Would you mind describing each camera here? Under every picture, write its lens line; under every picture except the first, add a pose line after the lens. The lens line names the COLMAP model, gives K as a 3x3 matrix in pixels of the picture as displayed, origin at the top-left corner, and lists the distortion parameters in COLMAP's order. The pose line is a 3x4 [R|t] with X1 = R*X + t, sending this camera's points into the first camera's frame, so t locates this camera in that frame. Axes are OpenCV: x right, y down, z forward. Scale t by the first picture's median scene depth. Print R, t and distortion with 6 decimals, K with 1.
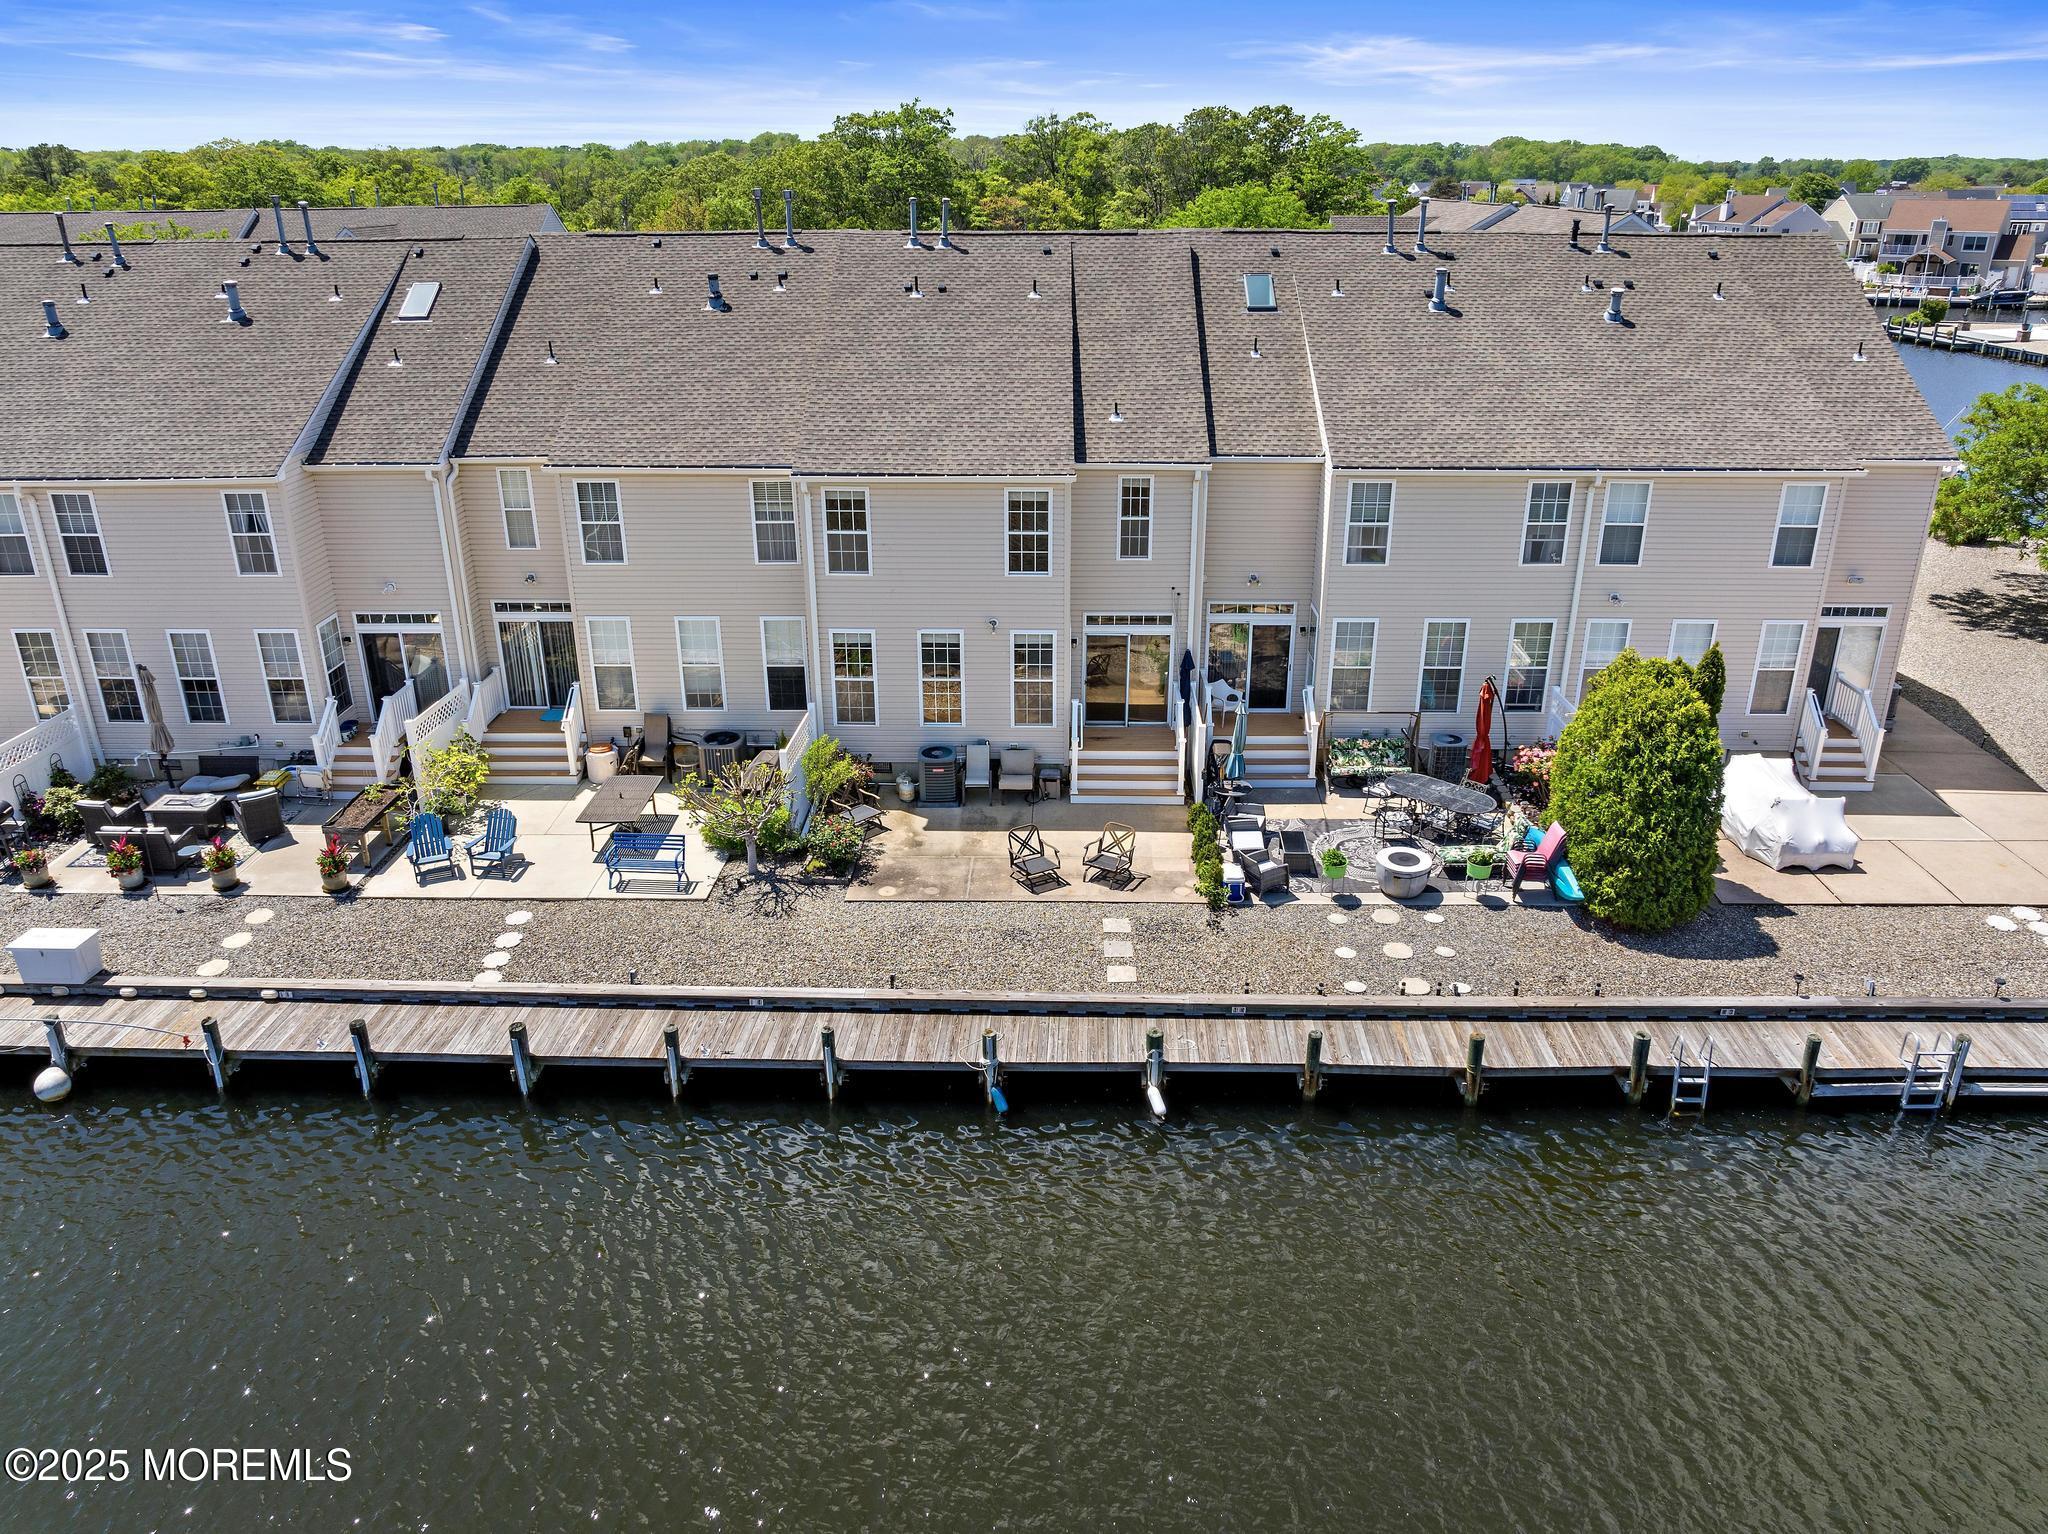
lens RADIAL K [[1447.2, 0, 1028.1], [0, 1447.2, 755.4], [0, 0, 1]] dist [-0.036799, -0.005578]
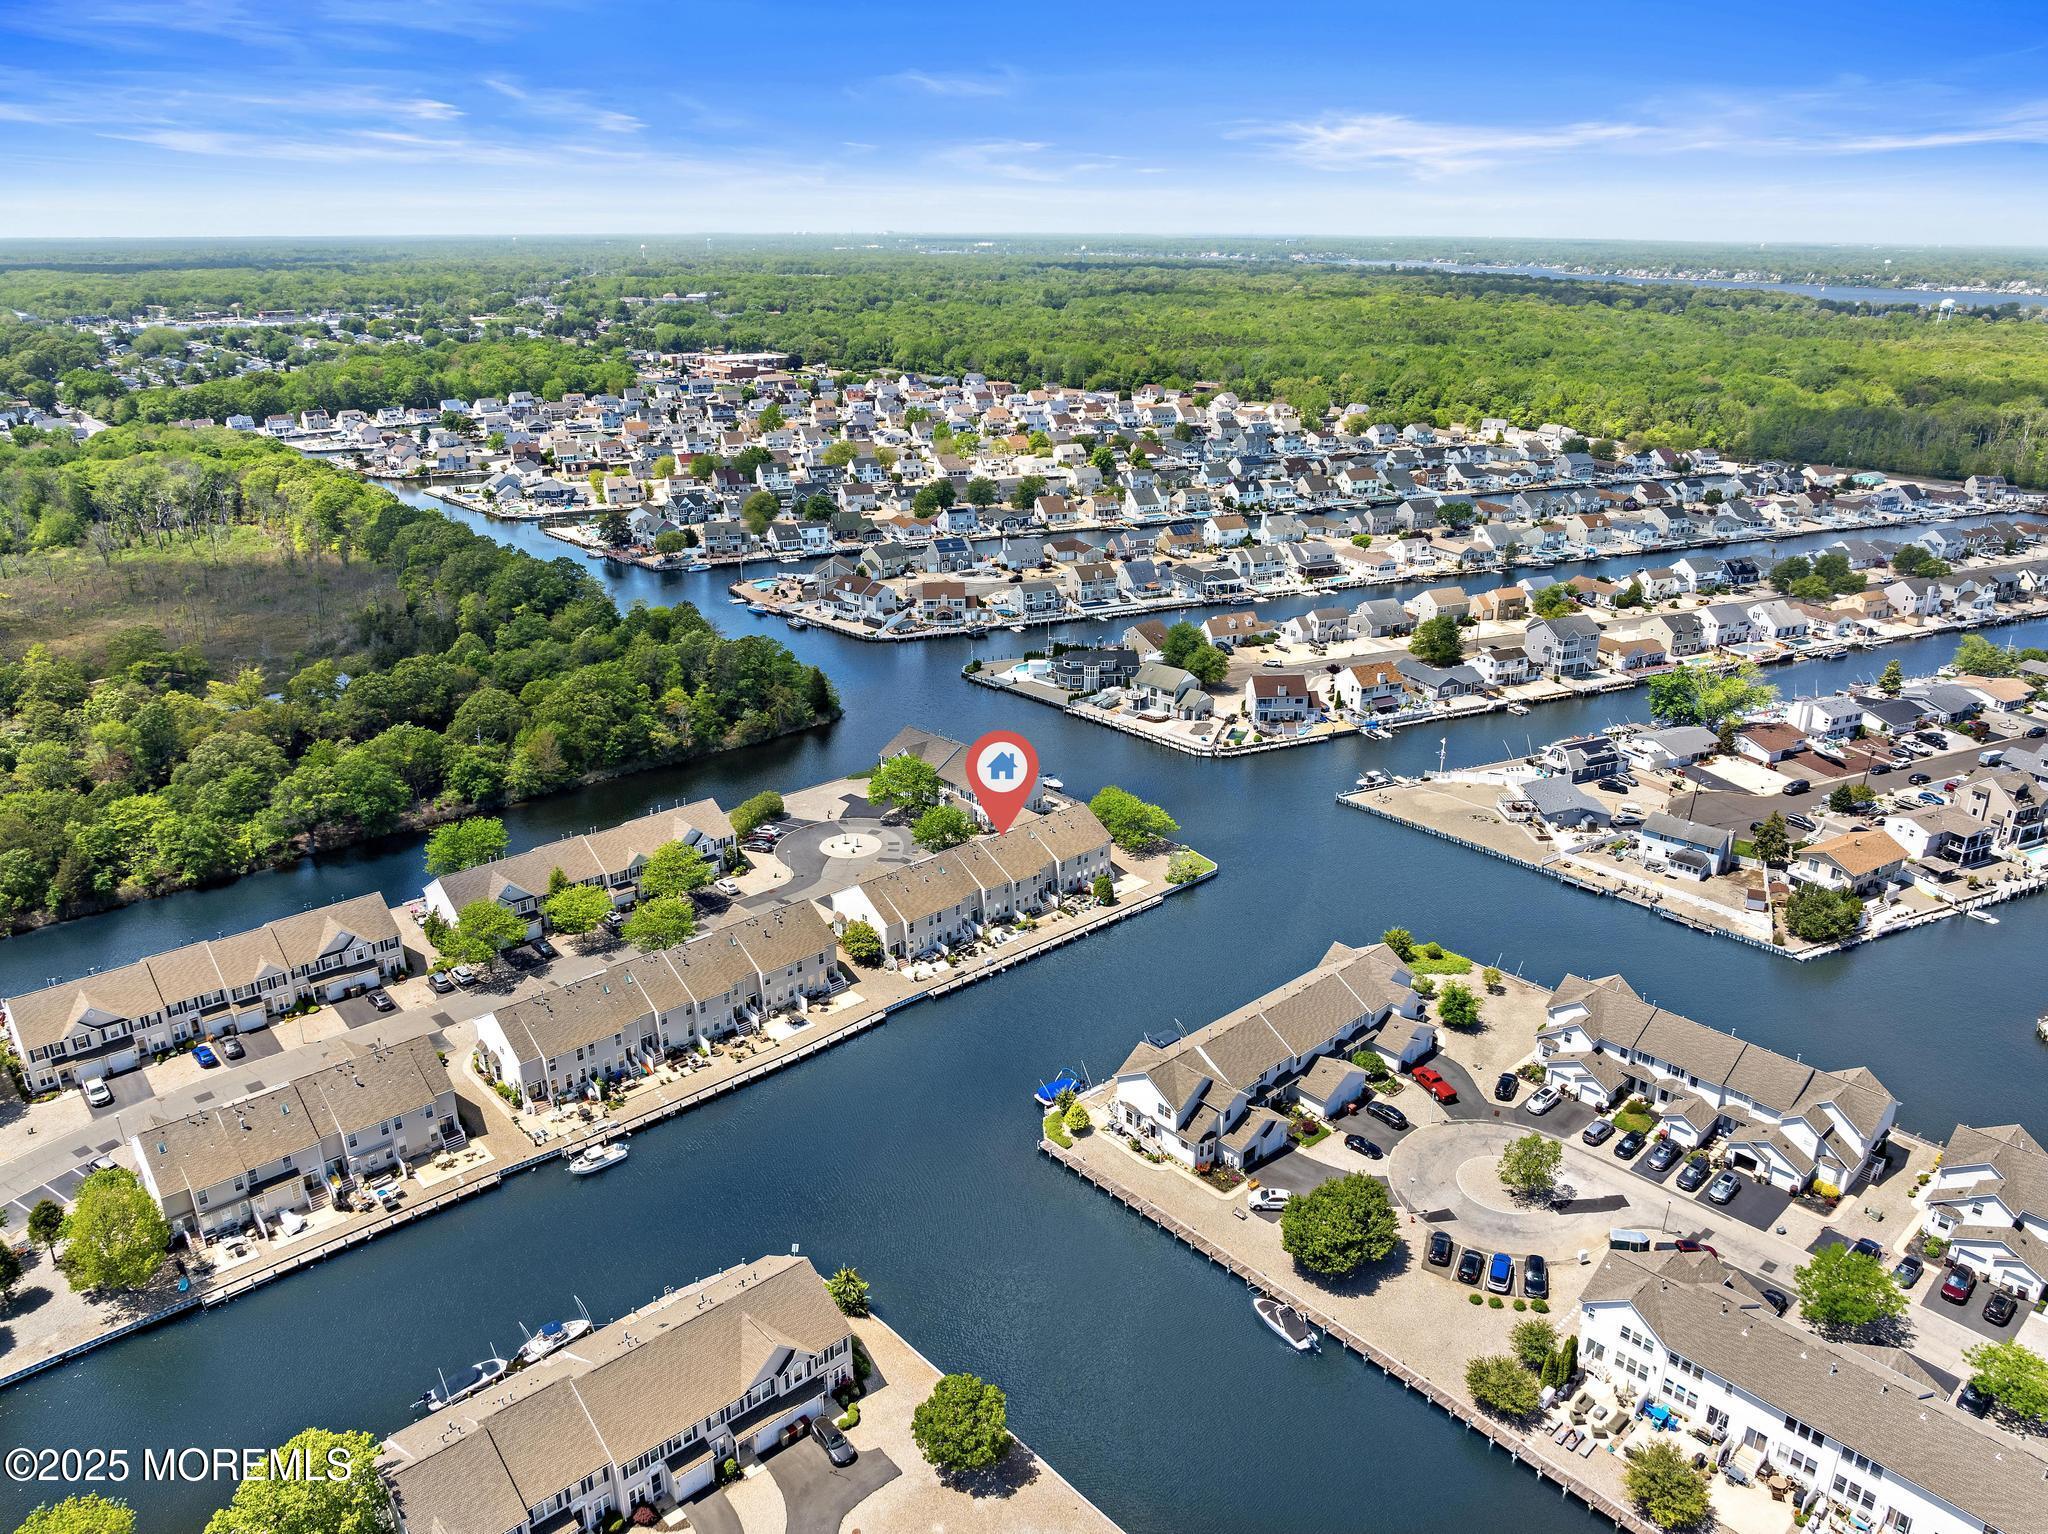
lens RADIAL K [[1445.3, 0, 1024.0], [0, 1445.3, 767.0], [0, 0, 1]] dist [-0.037639, -0.000347]
pose [[0.728110, -0.235998, 0.643553, -5.003127], [0.252167, 0.965244, 0.068666, -1.315889], [-0.637391, 0.112286, 0.762315, -5.080258]]
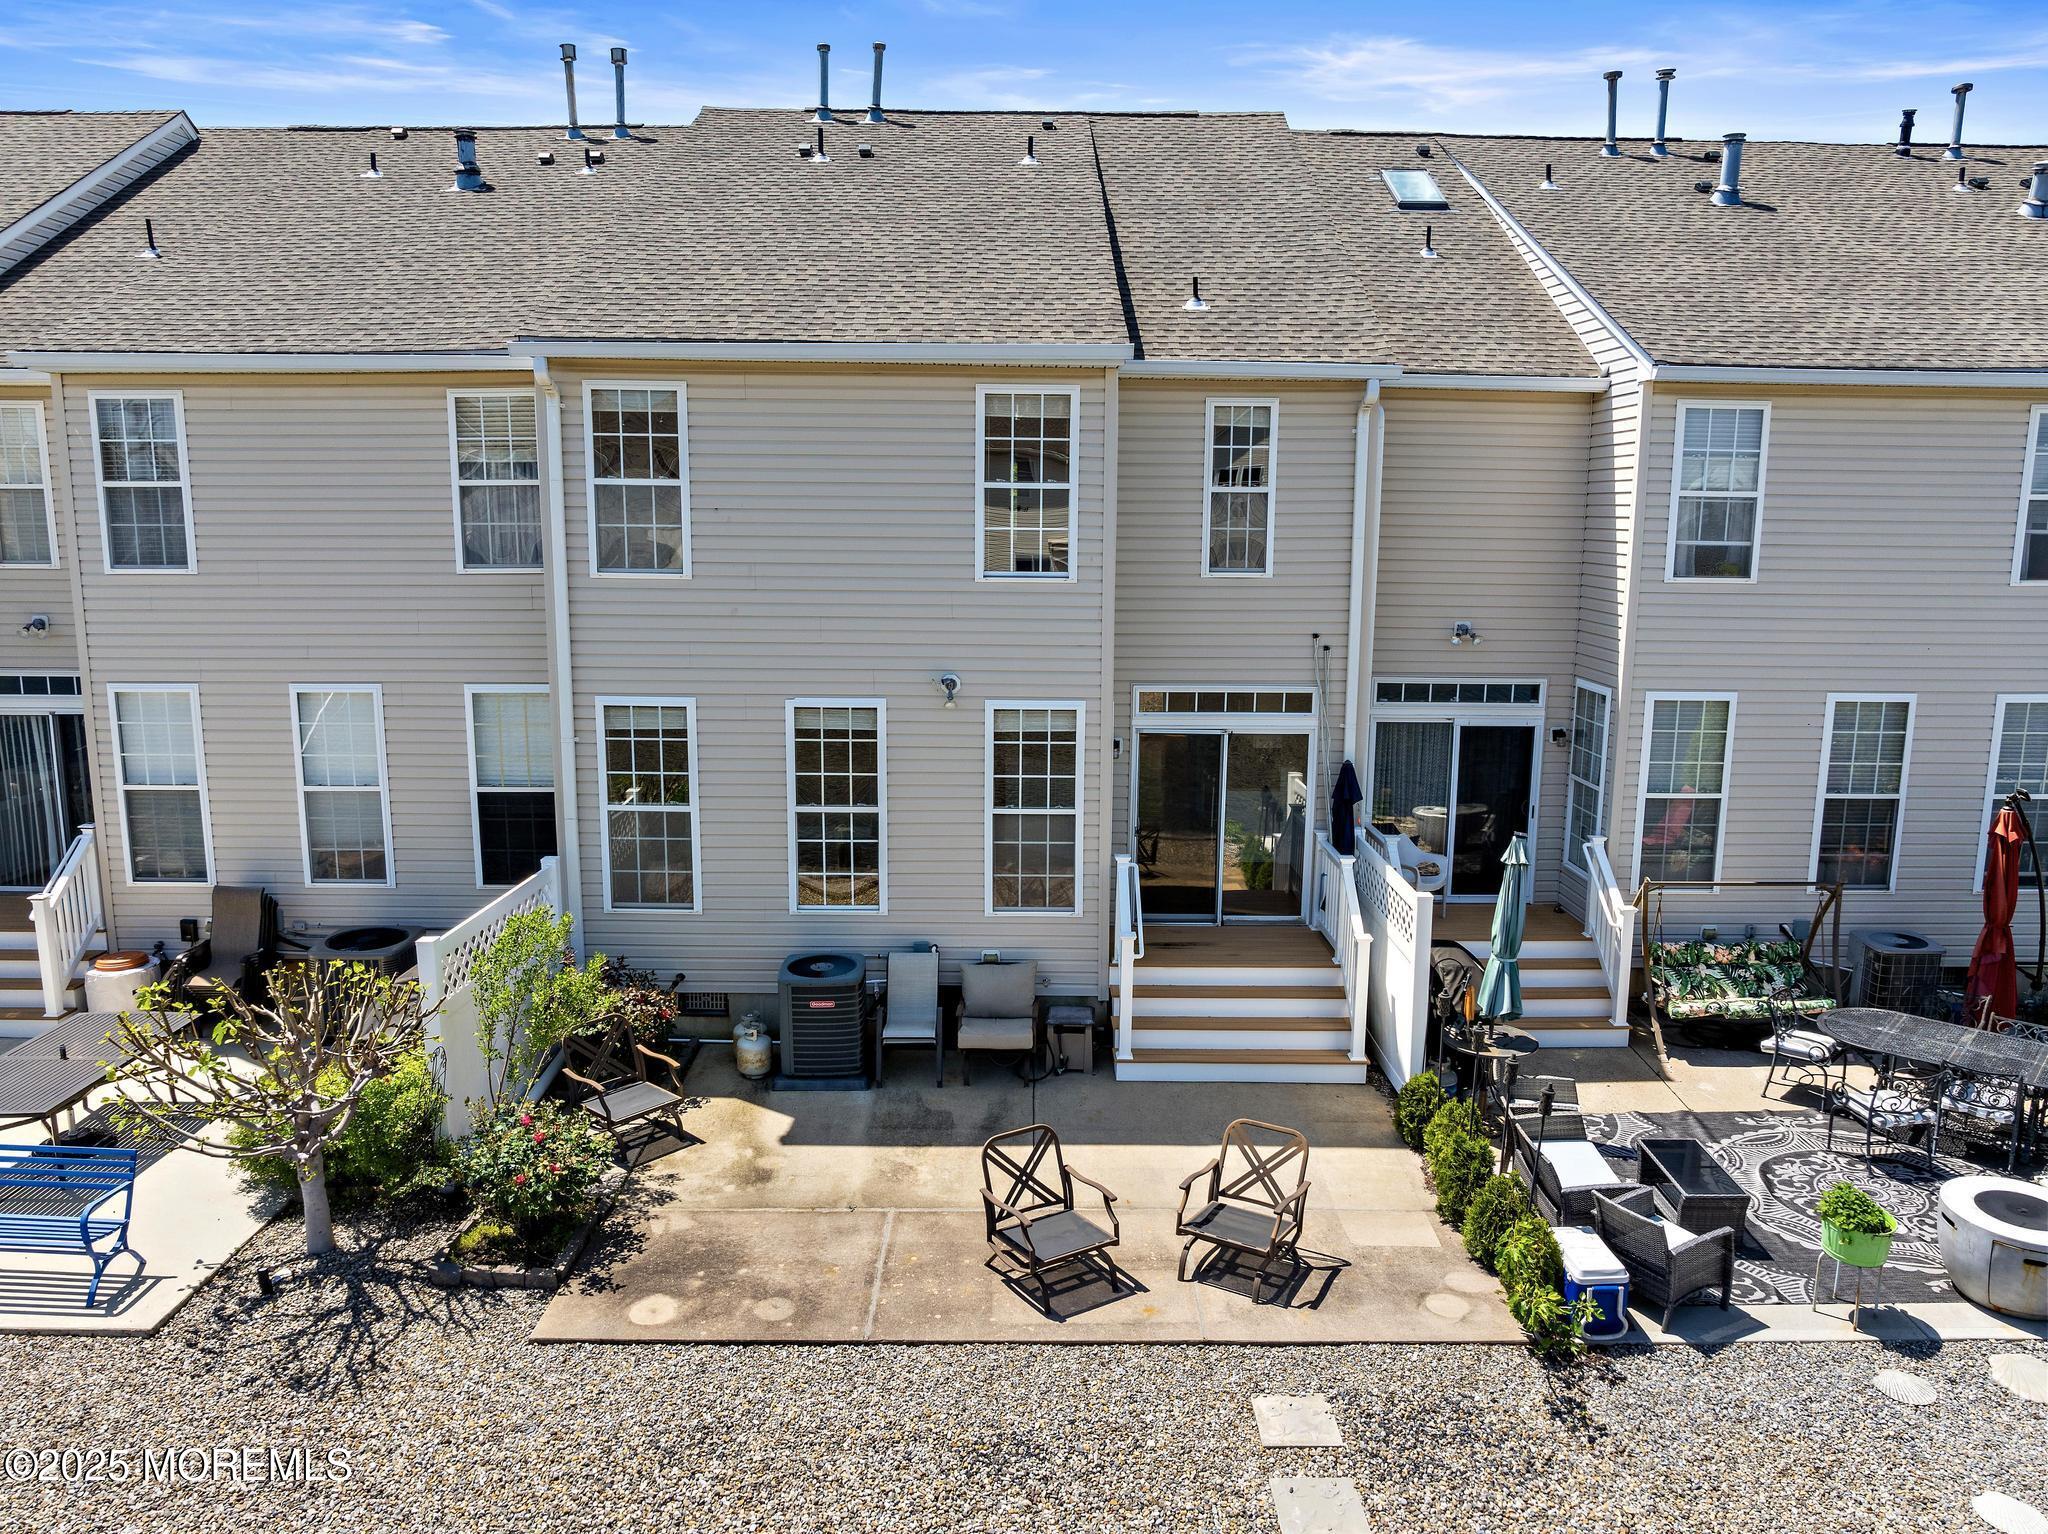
lens RADIAL K [[1447.2, 0, 1028.1], [0, 1447.2, 755.4], [0, 0, 1]] dist [-0.036799, -0.005578]
pose [[0.999579, 0.005960, 0.028392, -0.012081], [0.000239, 0.976947, -0.213482, 0.031247], [-0.029010, 0.213399, 0.976534, 0.564625]]
